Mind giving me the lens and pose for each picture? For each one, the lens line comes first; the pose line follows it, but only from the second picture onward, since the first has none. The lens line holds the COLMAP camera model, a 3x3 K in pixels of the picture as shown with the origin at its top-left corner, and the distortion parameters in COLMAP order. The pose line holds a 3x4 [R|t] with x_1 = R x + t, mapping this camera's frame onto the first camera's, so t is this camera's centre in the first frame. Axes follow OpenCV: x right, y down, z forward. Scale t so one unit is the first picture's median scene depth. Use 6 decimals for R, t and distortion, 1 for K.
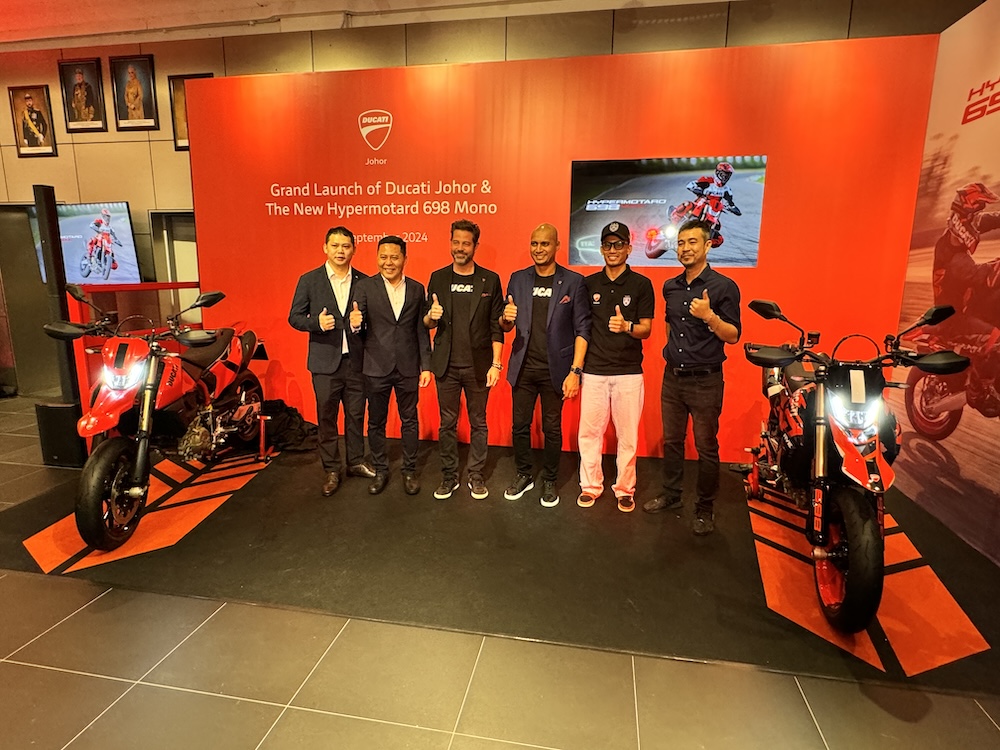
lens RADIAL K [[562.0, 0, 496.1], [0, 562.0, 377.3], [0, 0, 1]] dist [-0.005765, 0.003589]
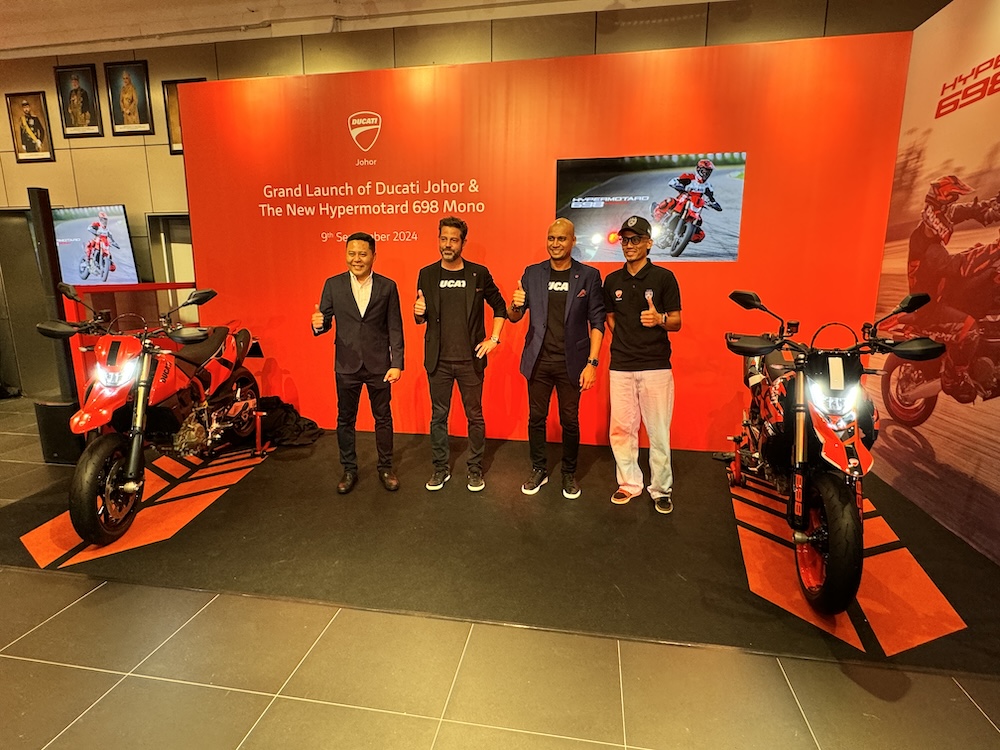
lens RADIAL K [[539.0, 0, 494.3], [0, 539.0, 379.1], [0, 0, 1]] dist [-0.005327, 0.002531]
pose [[0.999896, -0.011931, 0.008046, 0.009261], [0.011867, 0.999897, 0.008018, 0.006993], [-0.008140, -0.007922, 0.999935, 0.016879]]
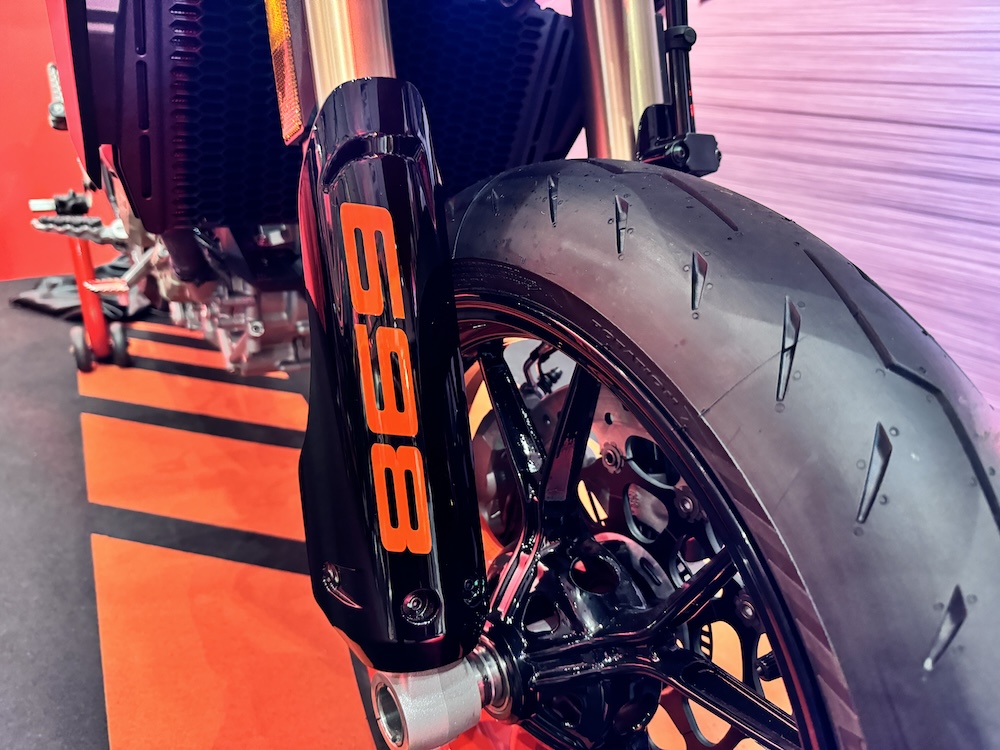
lens RADIAL K [[754.0, 0, 502.5], [0, 754.0, 381.1], [0, 0, 1]] dist [0.029037, -0.012211]
pose [[0.655753, -0.253251, 0.711232, 0.294325], [0.068703, 0.958169, 0.277835, 0.119699], [-0.751843, -0.133328, 0.645721, 0.542192]]
